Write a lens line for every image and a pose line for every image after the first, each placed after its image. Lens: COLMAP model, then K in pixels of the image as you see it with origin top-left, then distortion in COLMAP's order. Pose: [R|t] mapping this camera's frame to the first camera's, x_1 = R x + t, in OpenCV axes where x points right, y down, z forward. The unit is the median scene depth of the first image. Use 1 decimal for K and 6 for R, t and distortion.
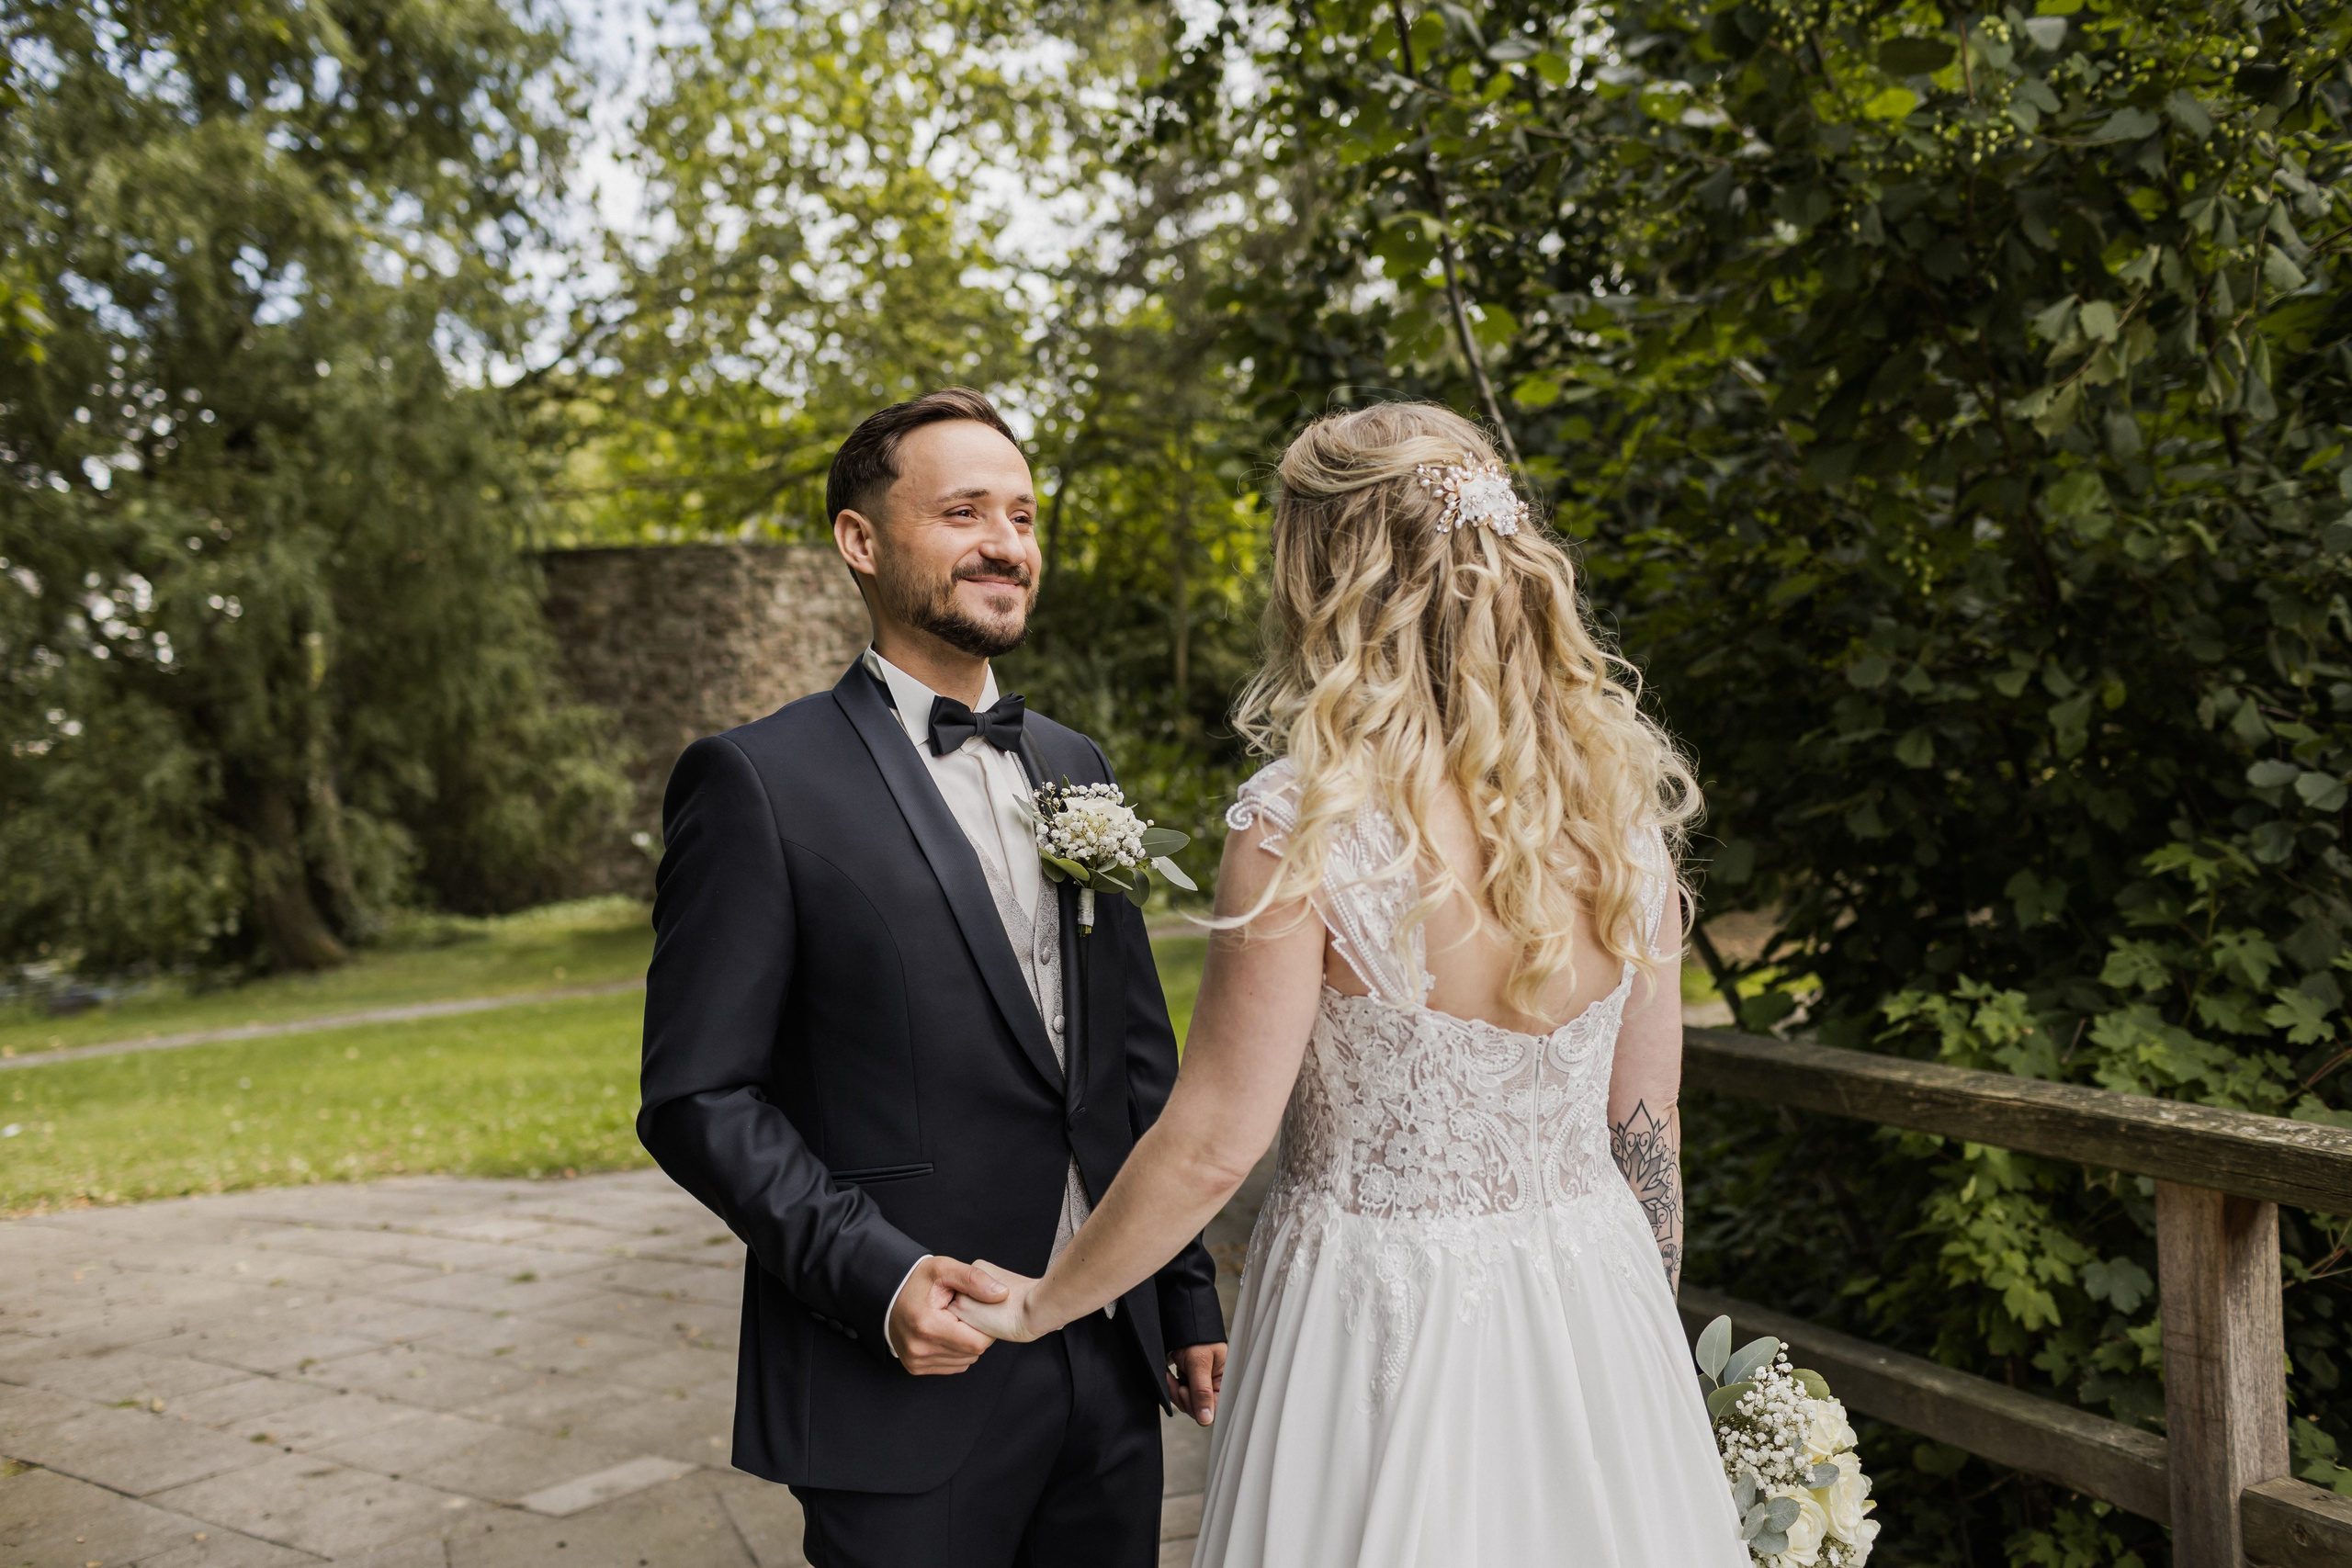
lens RADIAL K [[2308.0, 0, 1176.0], [0, 2308.0, 784.0], [0, 0, 1]] dist [-0.001347, -0.001316]
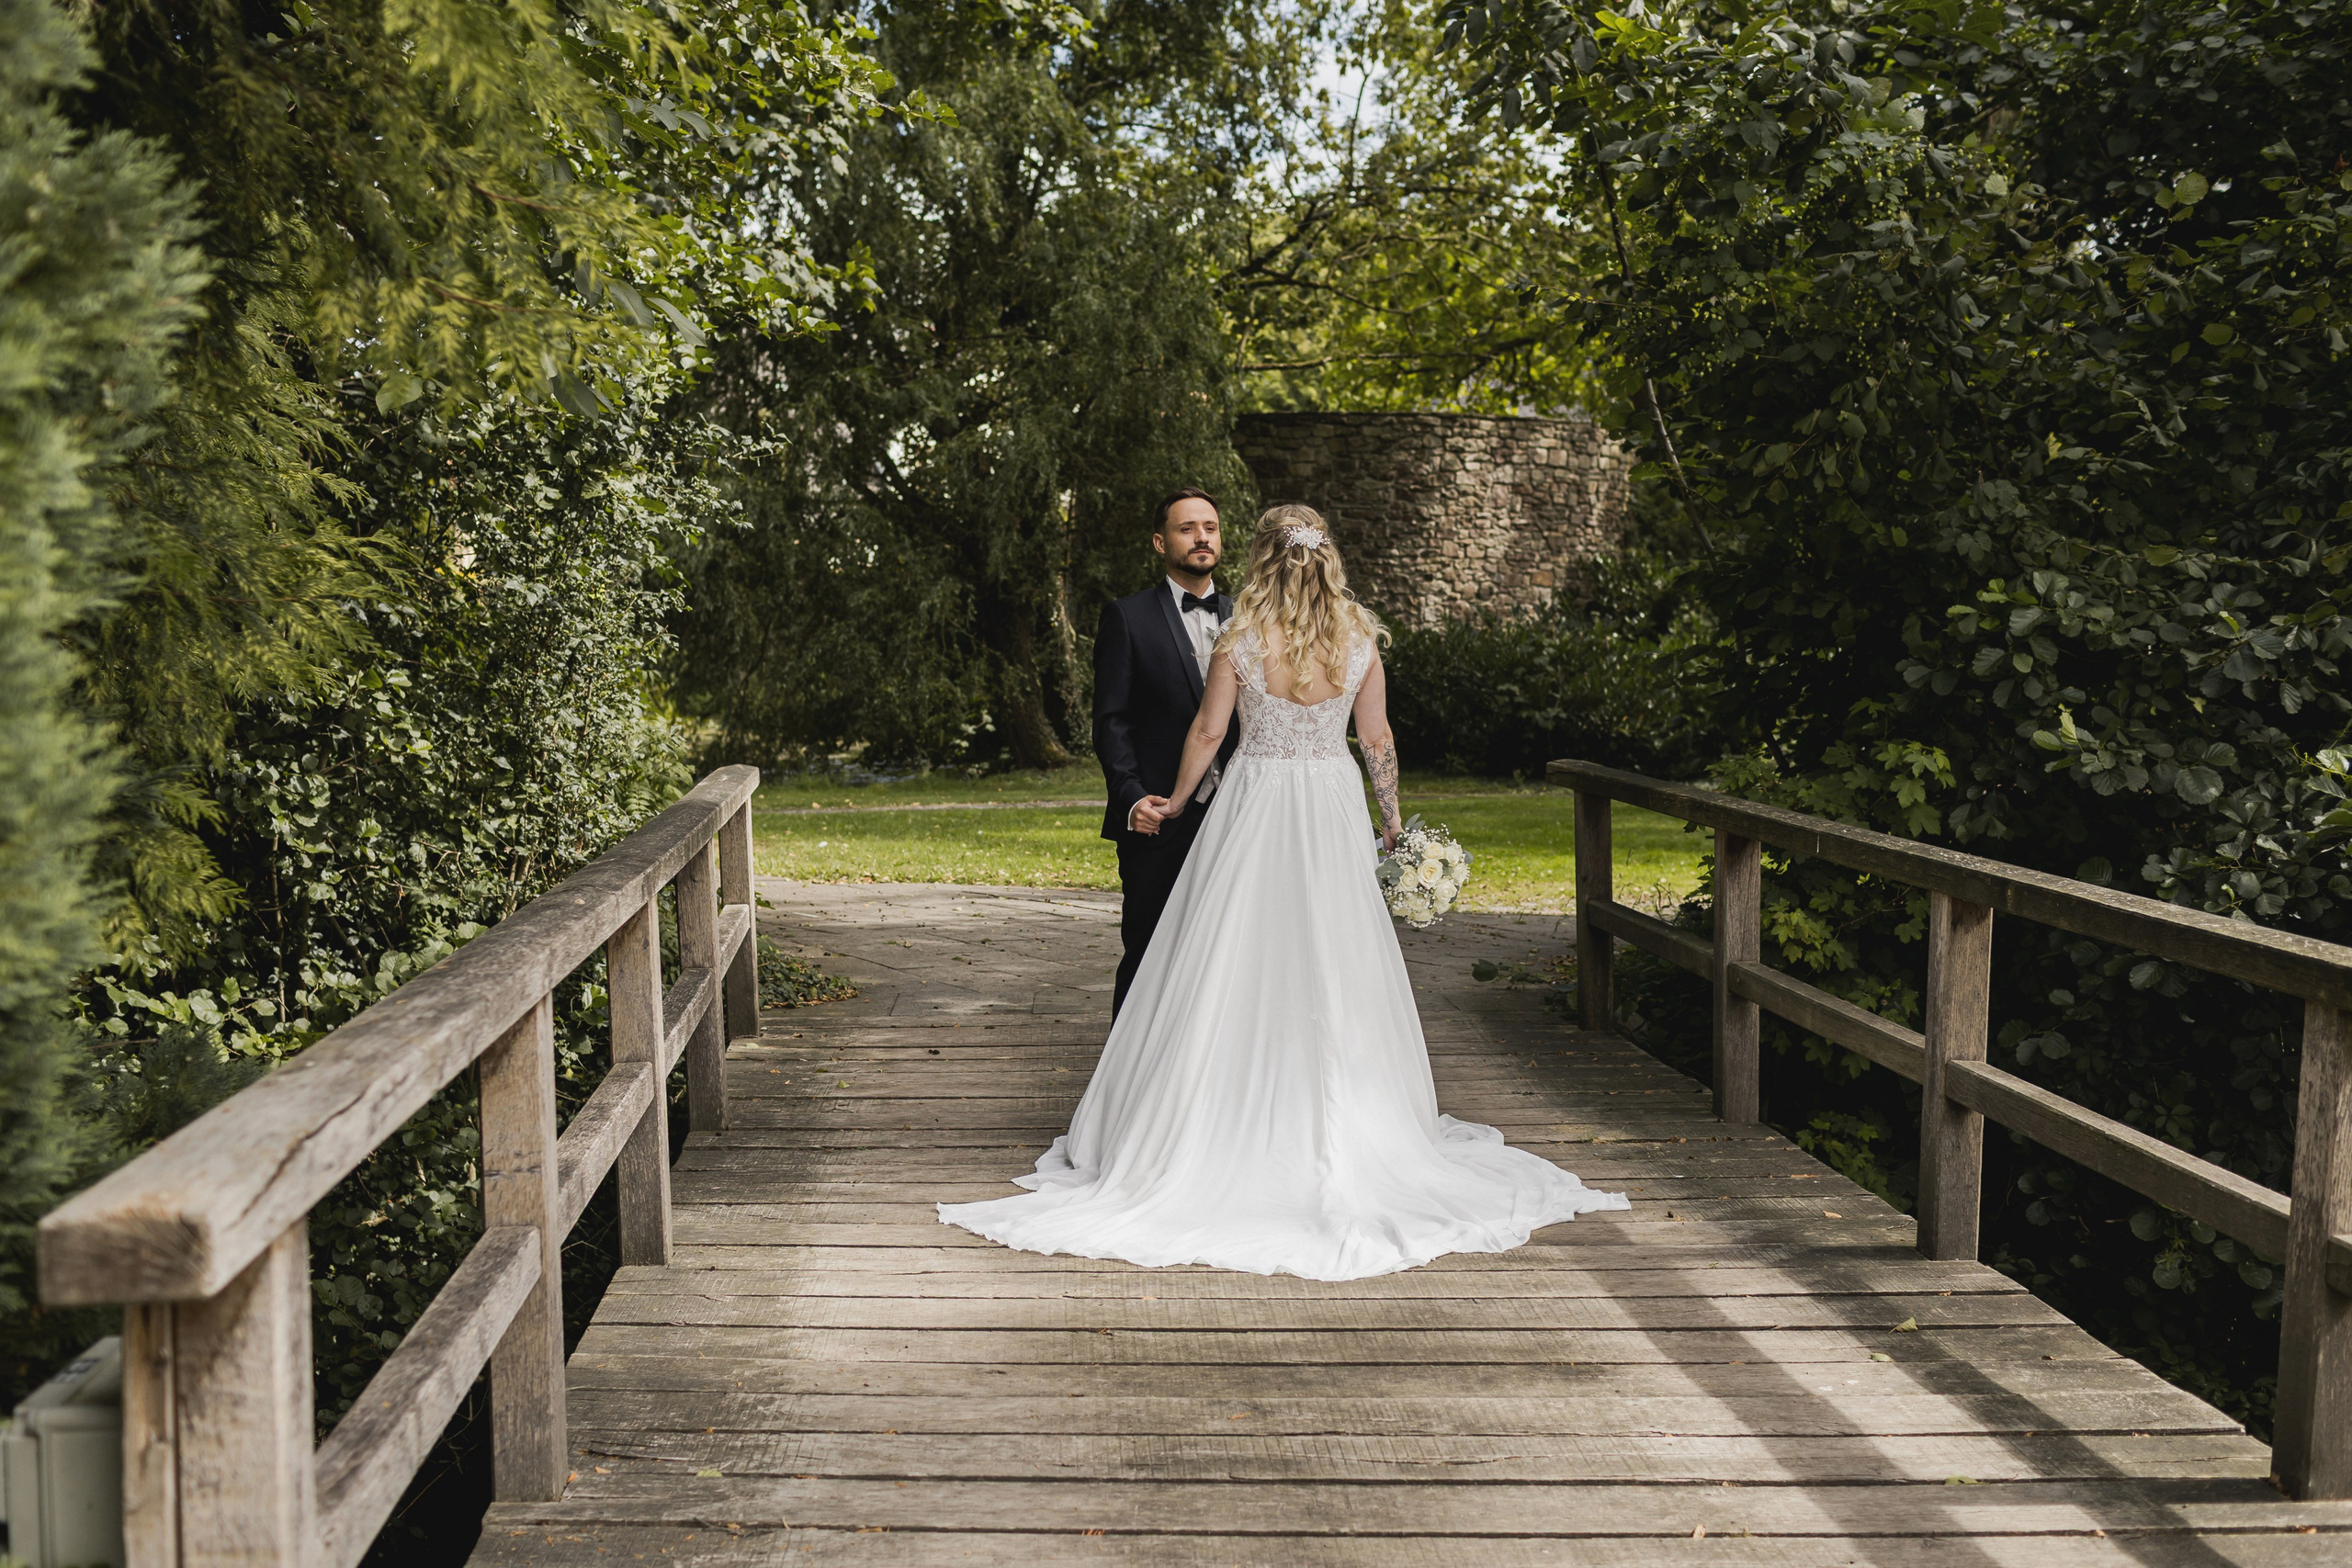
lens RADIAL K [[2389.9, 0, 1176.0], [0, 2389.9, 784.0], [0, 0, 1]] dist [-0.024770, -0.000736]
pose [[0.948992, 0.078301, -0.305424, 0.068453], [-0.060124, 0.995839, 0.068489, -0.000224], [0.309516, -0.046632, 0.949750, -0.153167]]
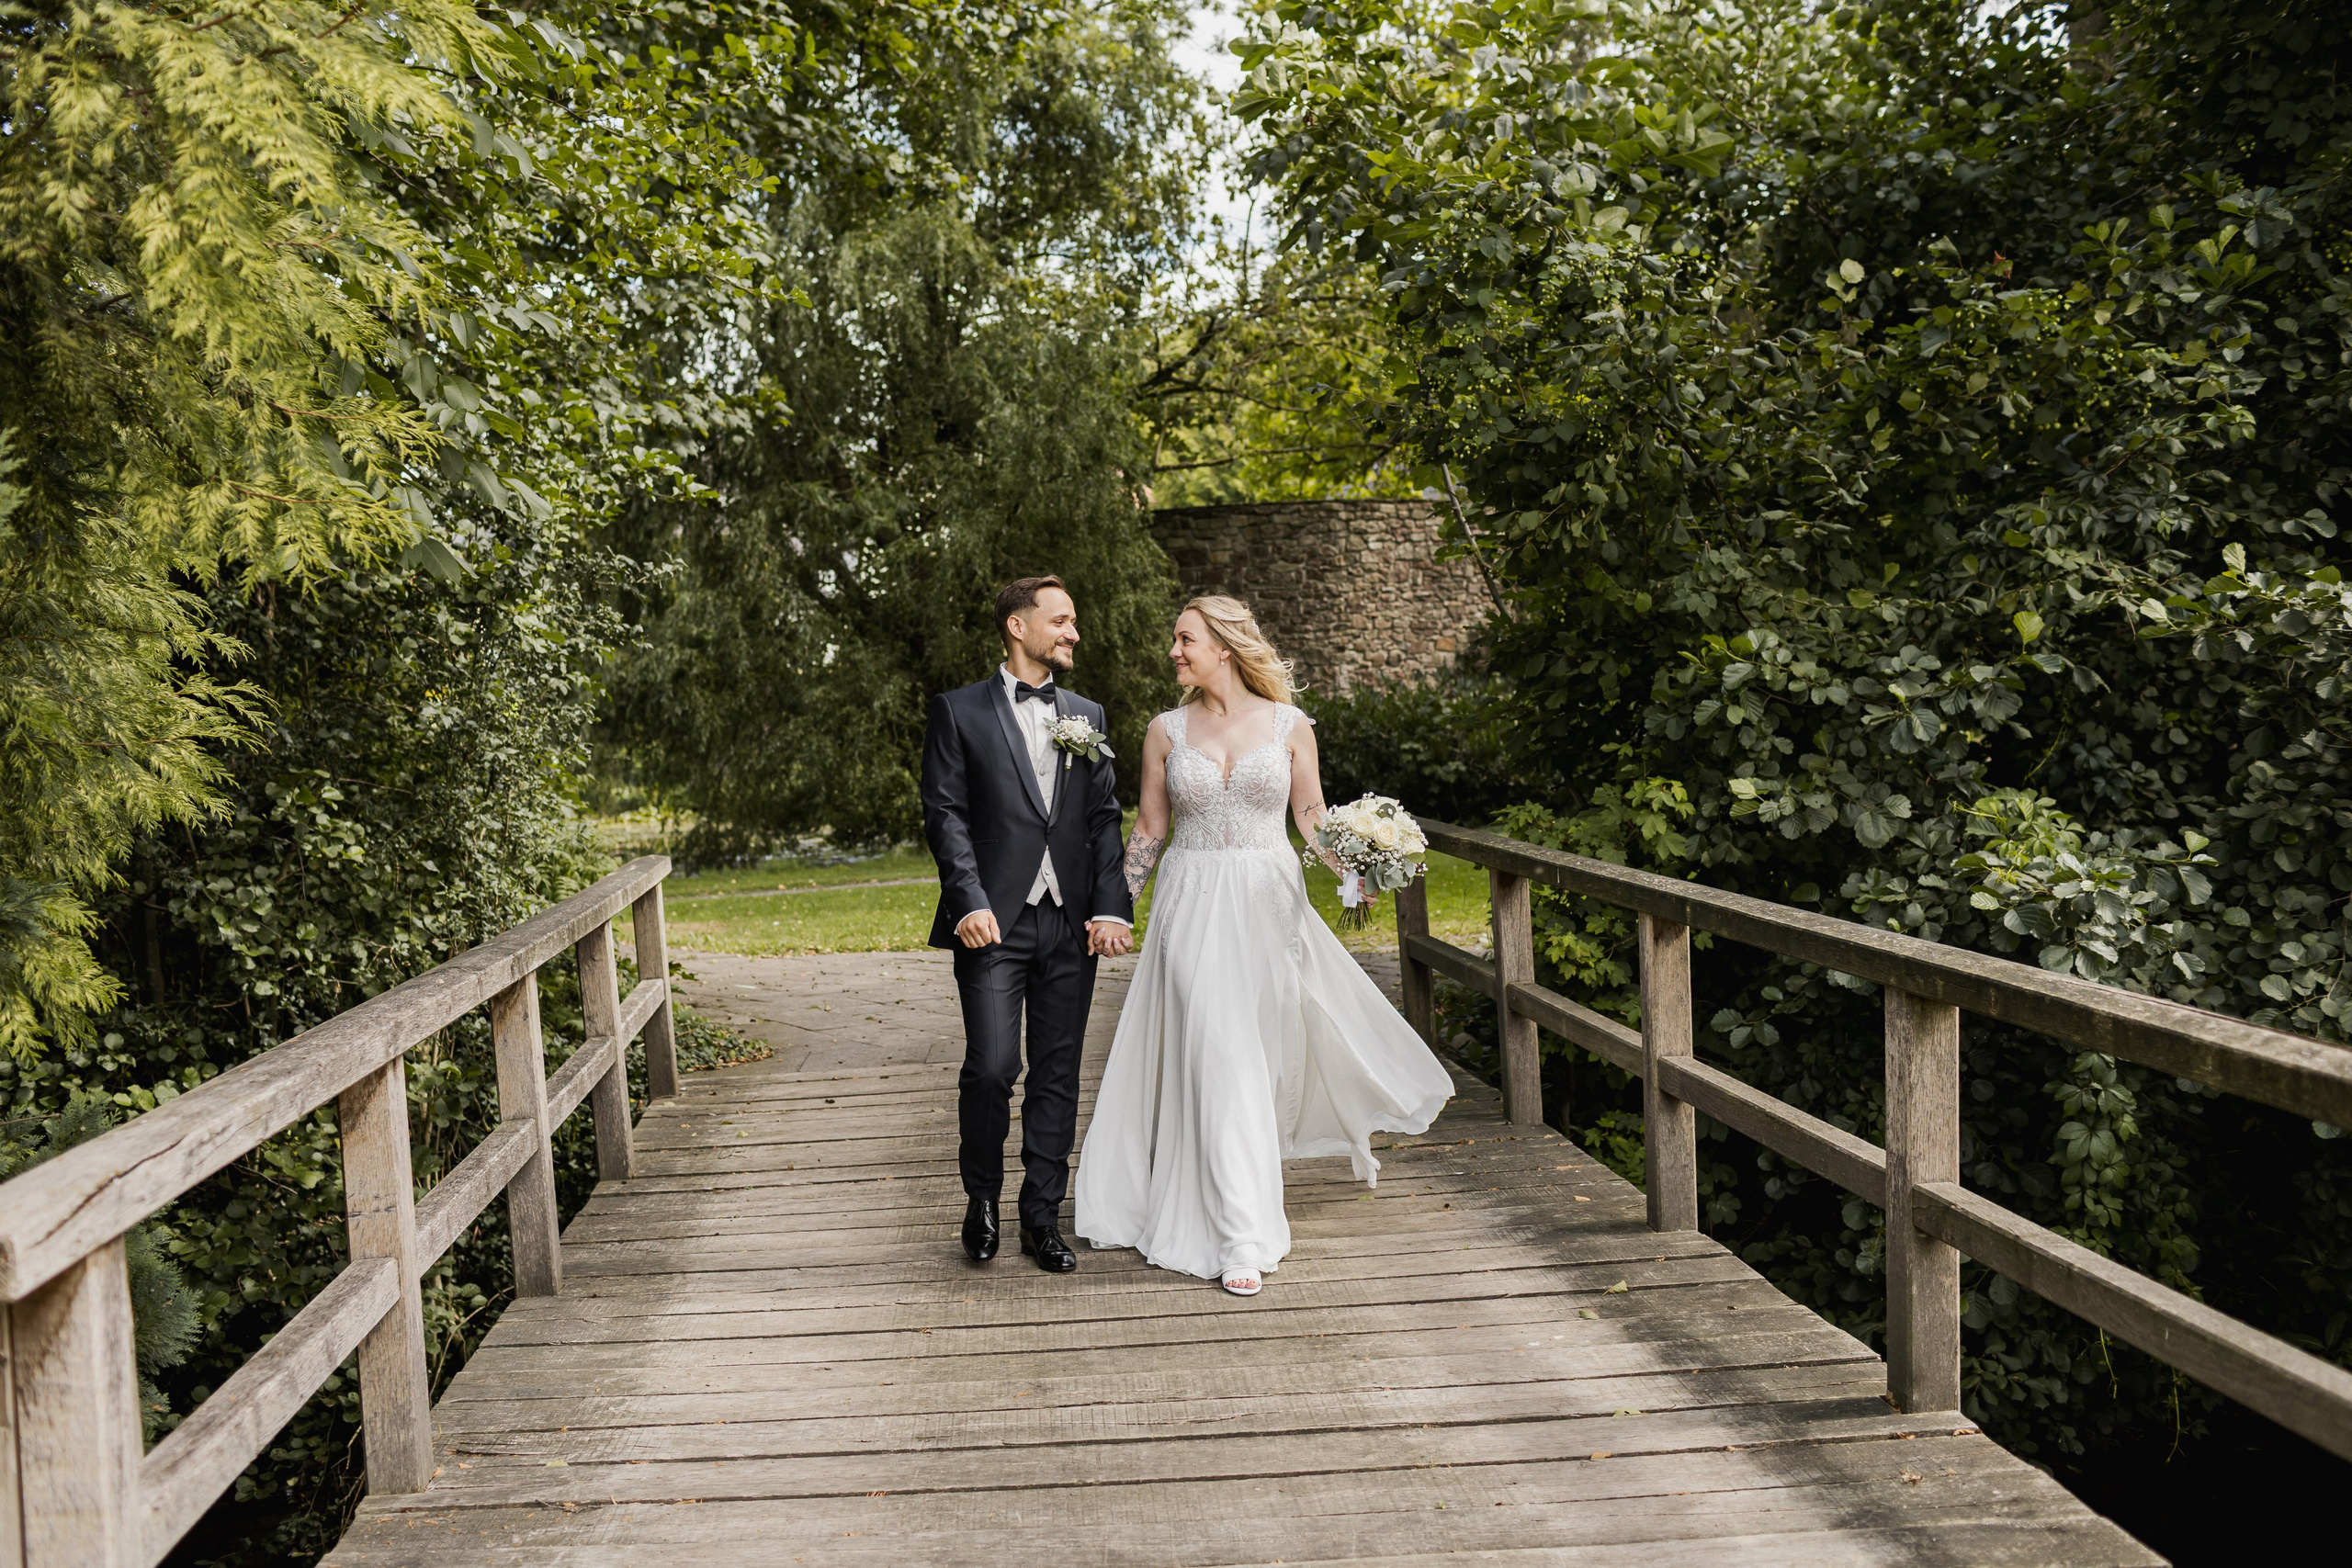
lens RADIAL K [[2223.1, 0, 1171.5], [0, 2223.1, 737.0], [0, 0, 1]] dist [-0.028871, 0.011095]
pose [[0.953845, 0.012280, -0.300048, 0.097789], [-0.007084, 0.999806, 0.018401, -0.002594], [0.300216, -0.015426, 0.953747, -0.166951]]
